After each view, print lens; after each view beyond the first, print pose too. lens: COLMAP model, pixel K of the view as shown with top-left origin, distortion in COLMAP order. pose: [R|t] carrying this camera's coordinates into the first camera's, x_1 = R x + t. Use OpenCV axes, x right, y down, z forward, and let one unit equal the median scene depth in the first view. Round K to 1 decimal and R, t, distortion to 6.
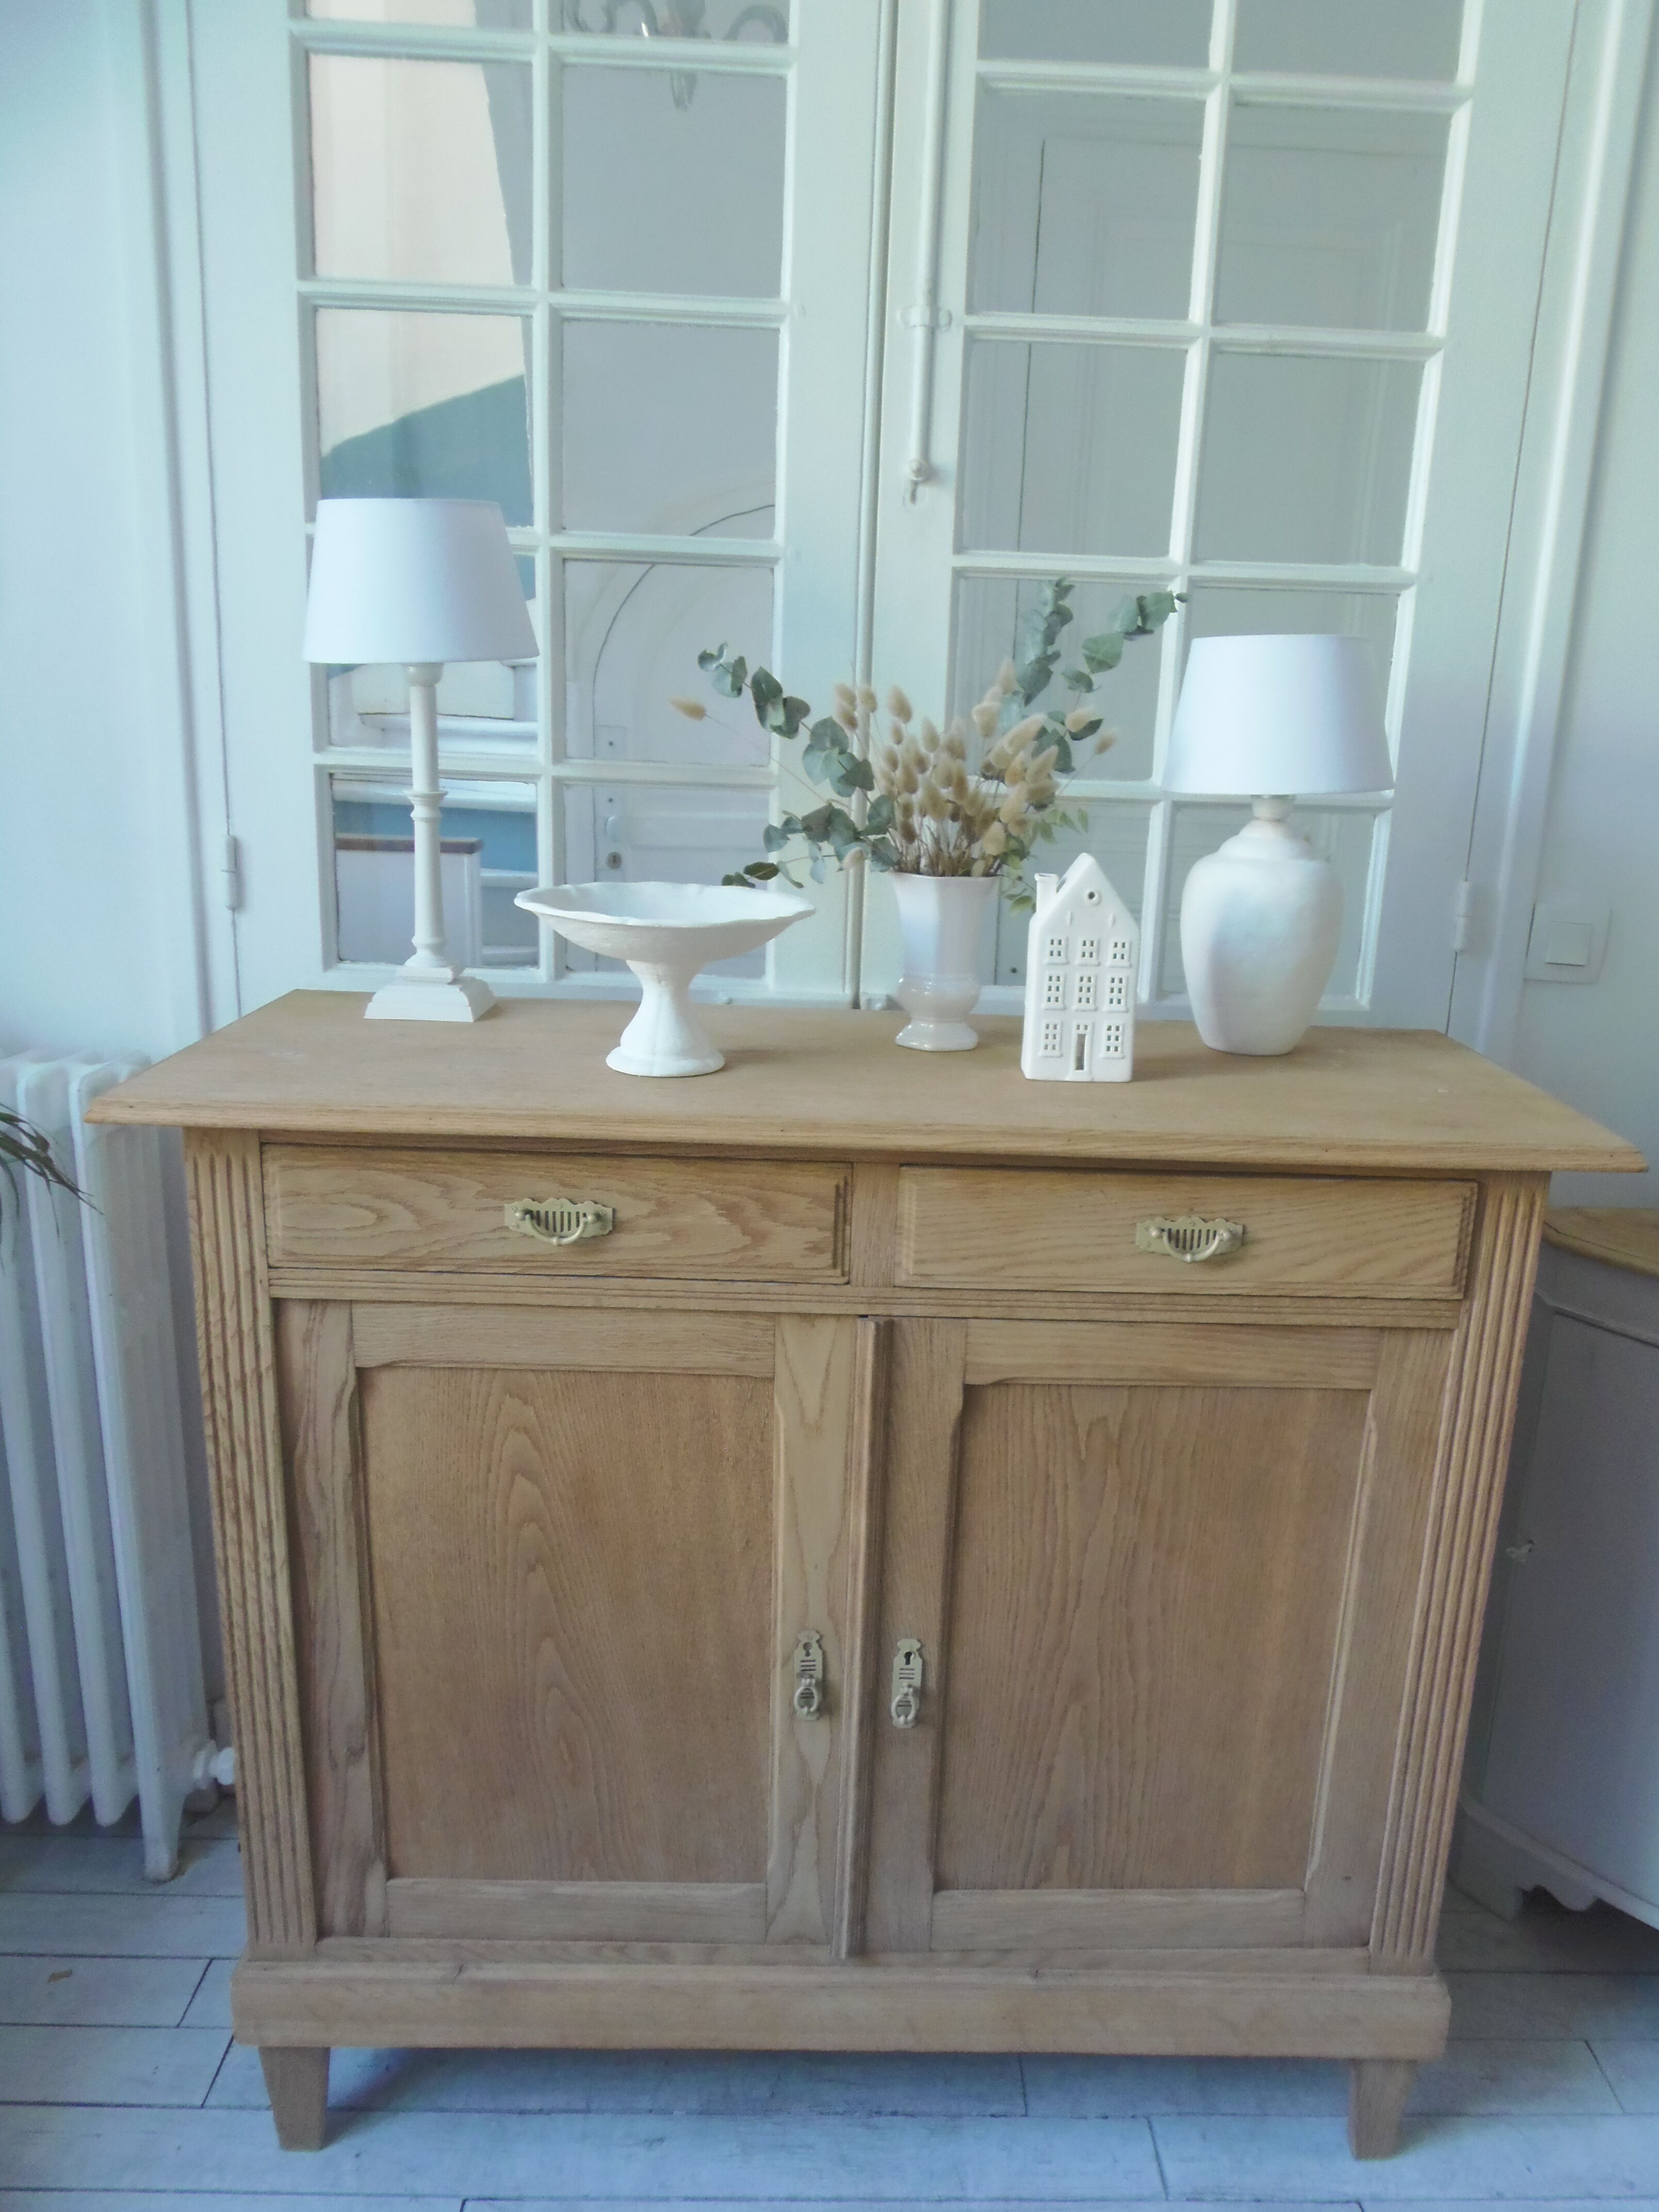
lens RADIAL K [[1611.0, 0, 870.2], [0, 1611.0, 1139.5], [0, 0, 1]] dist [-0.014404, -0.003236]
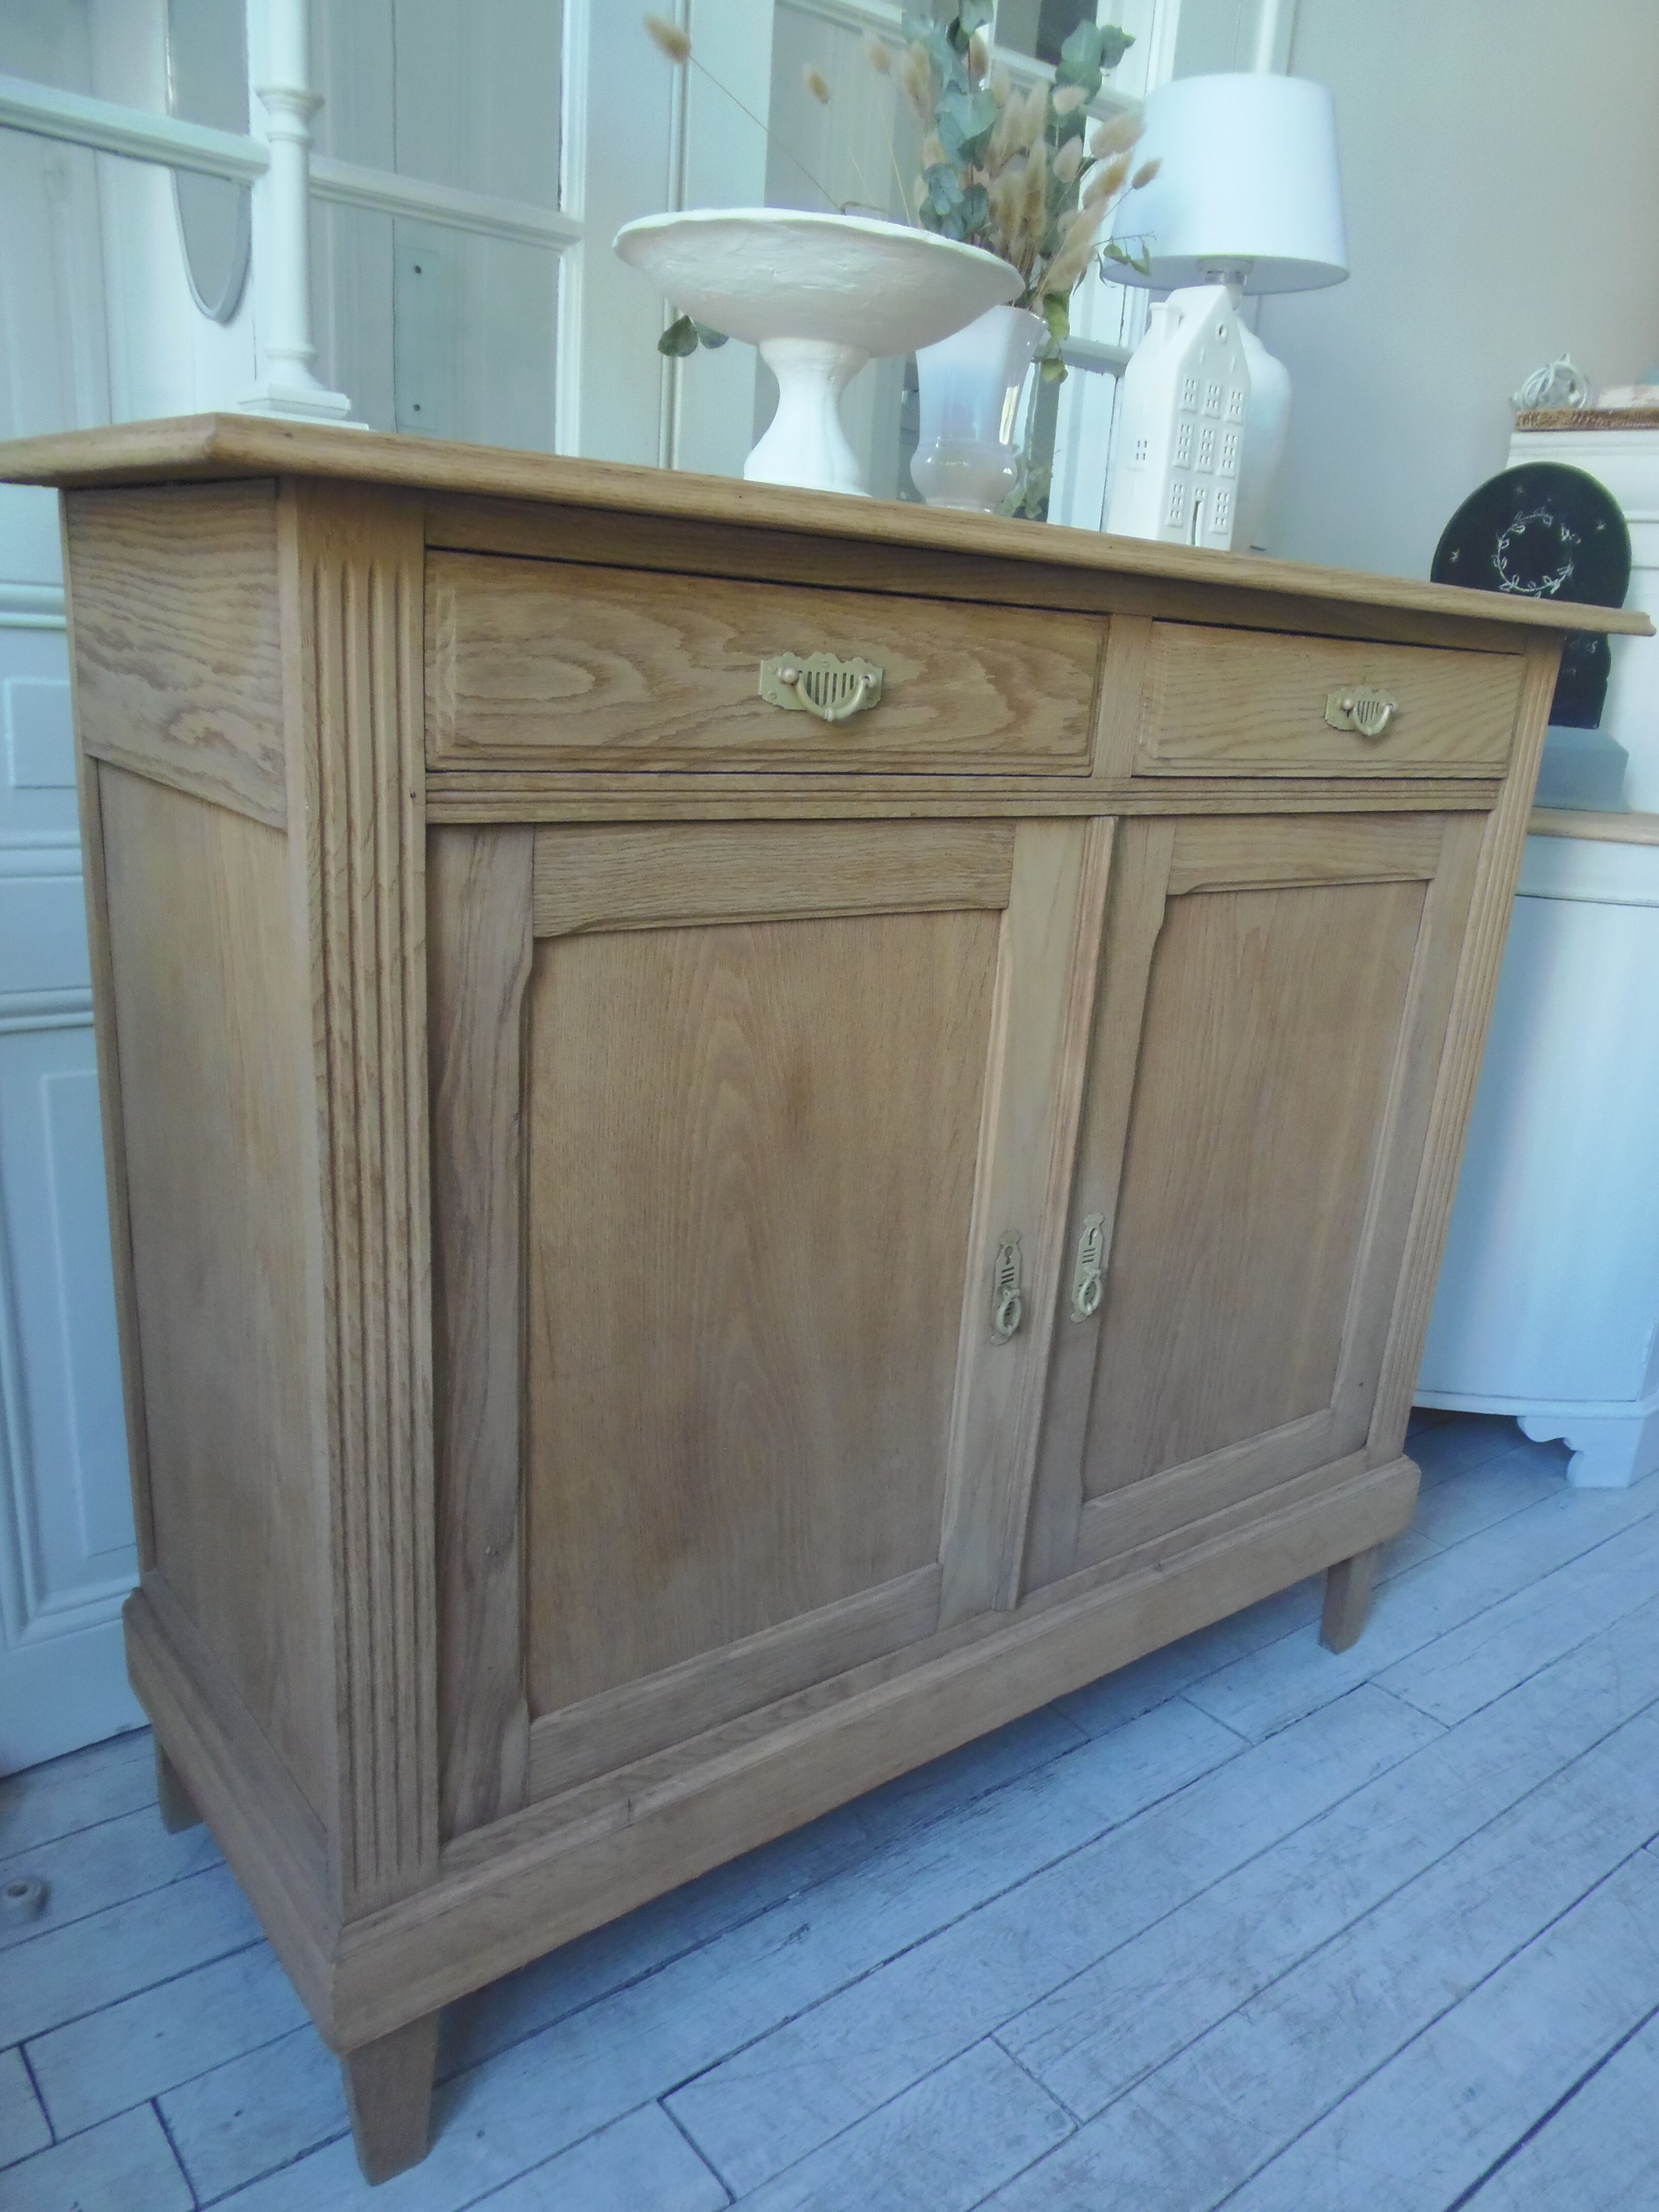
lens RADIAL K [[1611.1, 0, 865.4], [0, 1611.1, 1151.2], [0, 0, 1]] dist [-0.015370, 0.000695]
pose [[0.792547, -0.164841, 0.587109, -0.577662], [0.111064, 0.985688, 0.126823, 0.150885], [-0.599612, -0.035306, 0.799512, 0.380634]]
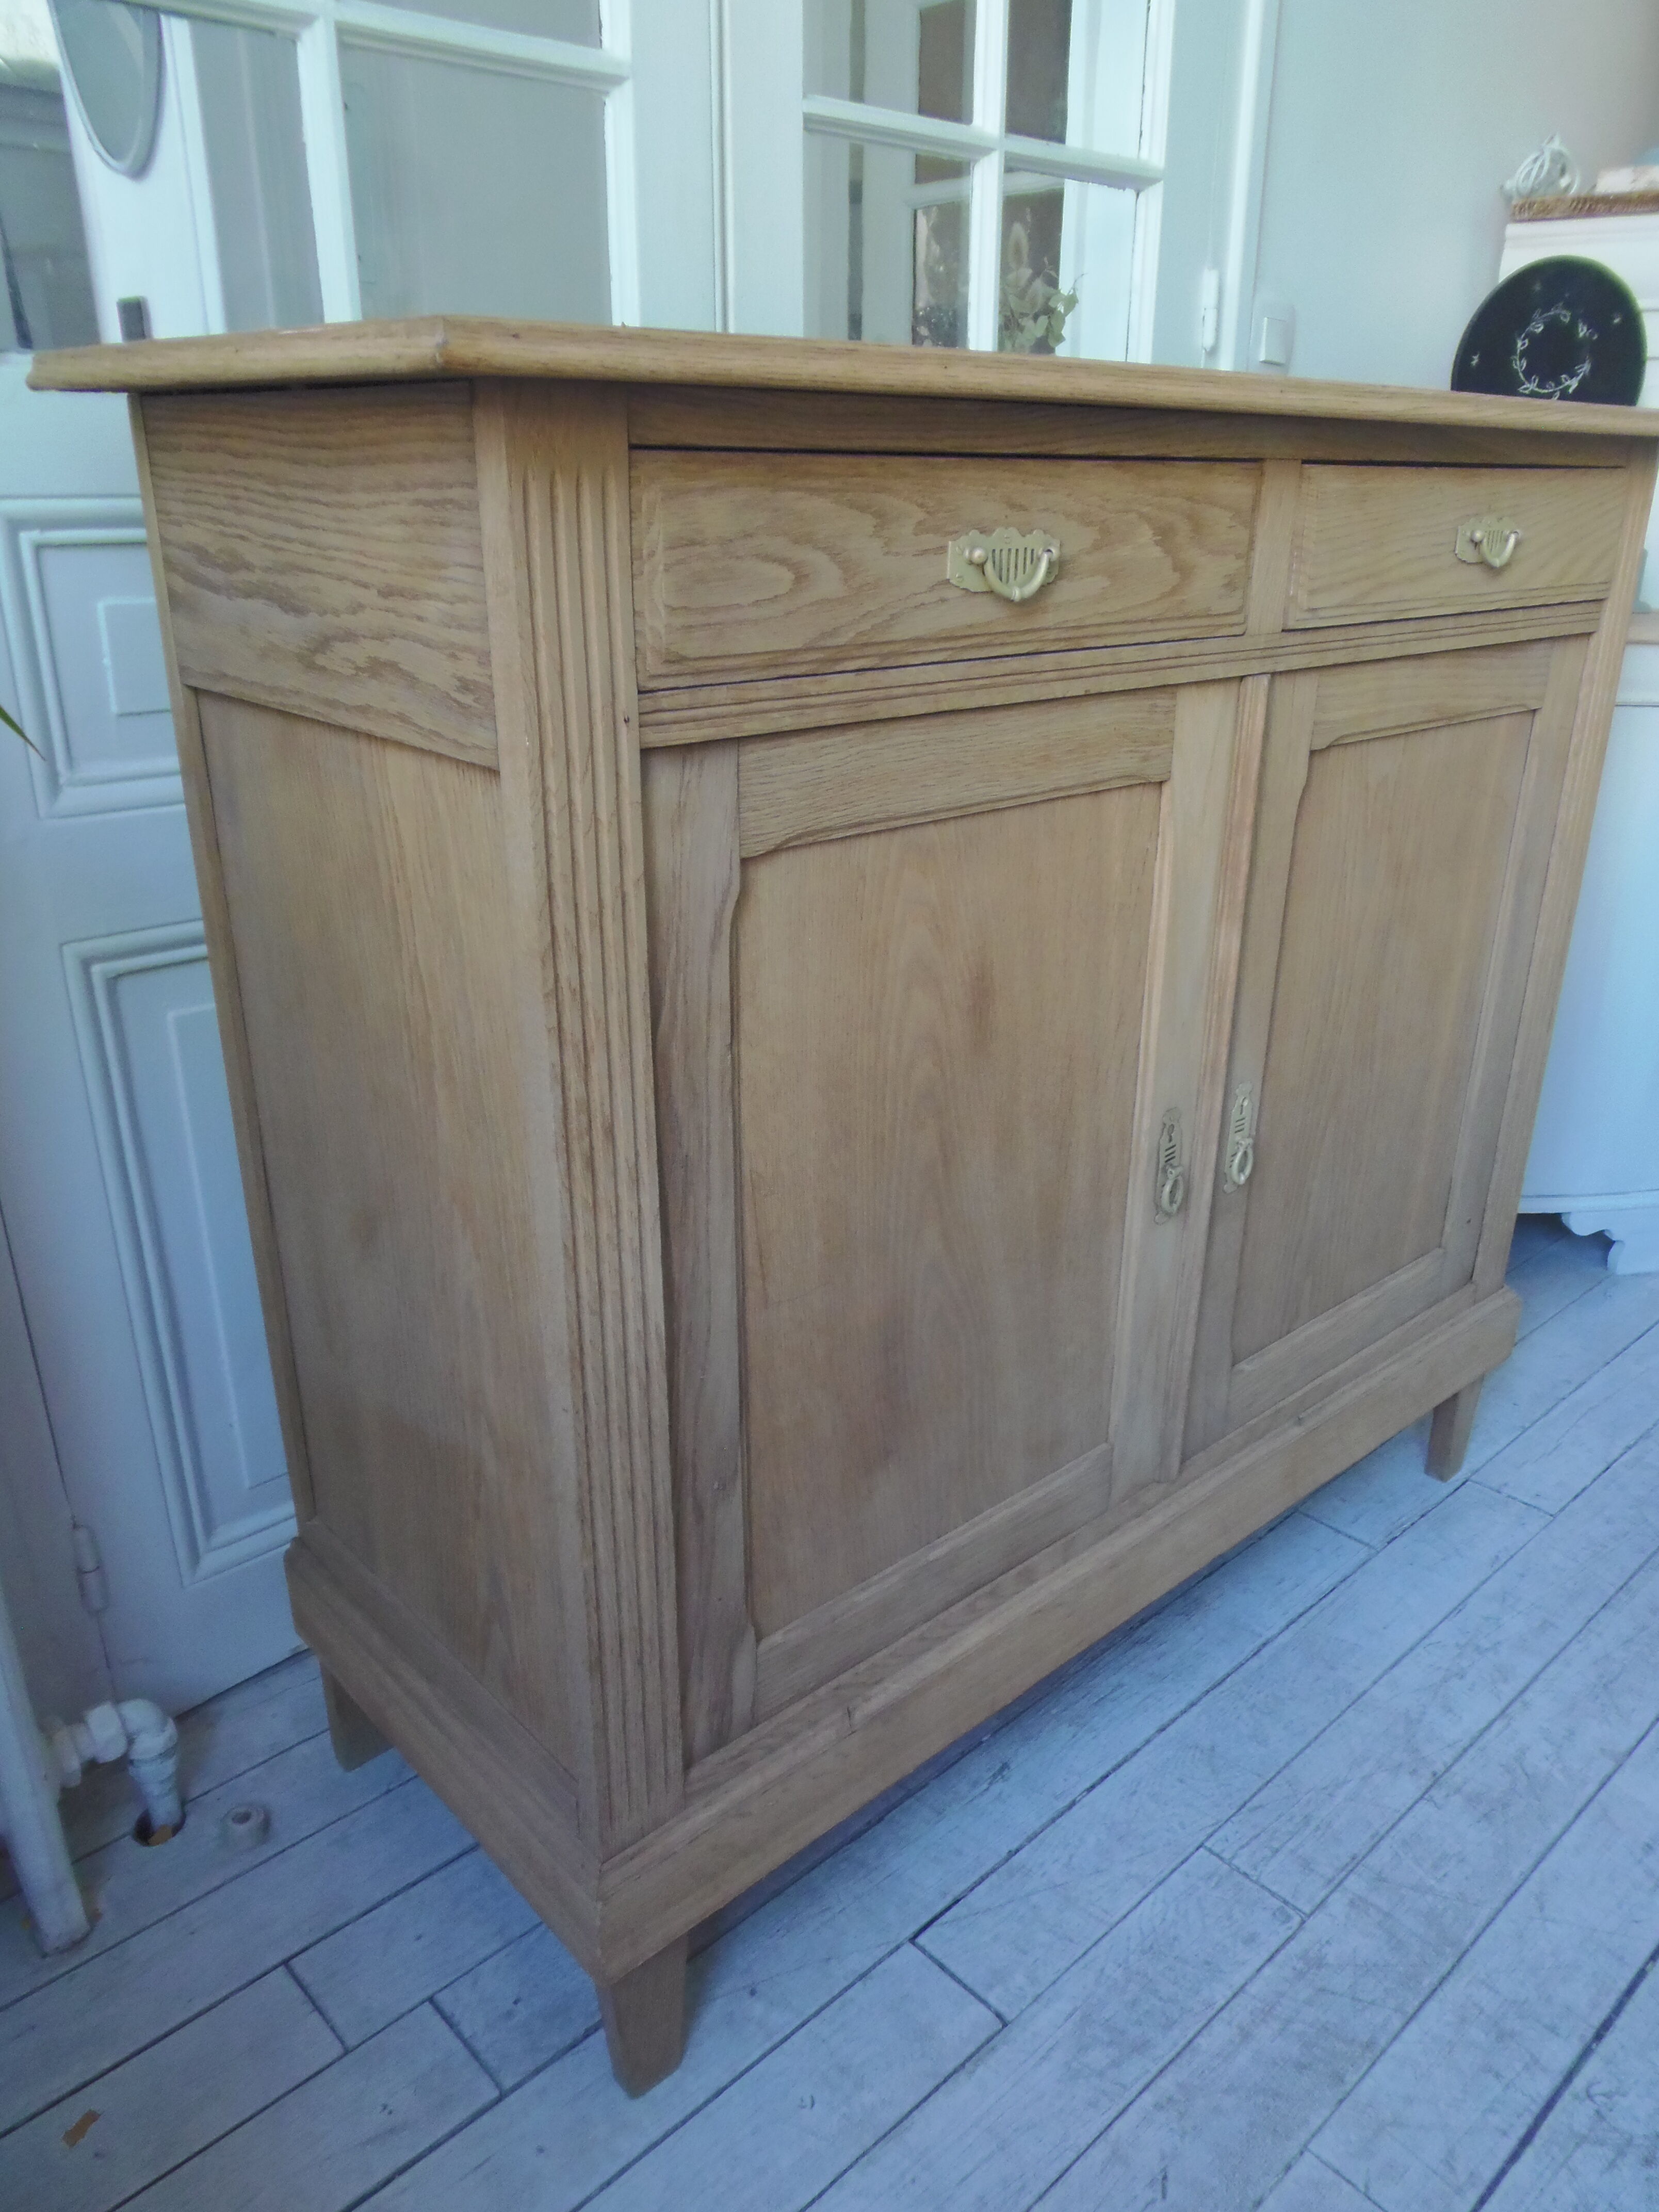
lens RADIAL K [[1611.0, 0, 870.2], [0, 1611.0, 1139.5], [0, 0, 1]] dist [-0.014404, -0.003236]
pose [[0.748540, -0.280784, 0.600706, -0.646583], [0.180823, 0.958022, 0.222479, 0.110654], [-0.637958, -0.057913, 0.767890, 0.467852]]
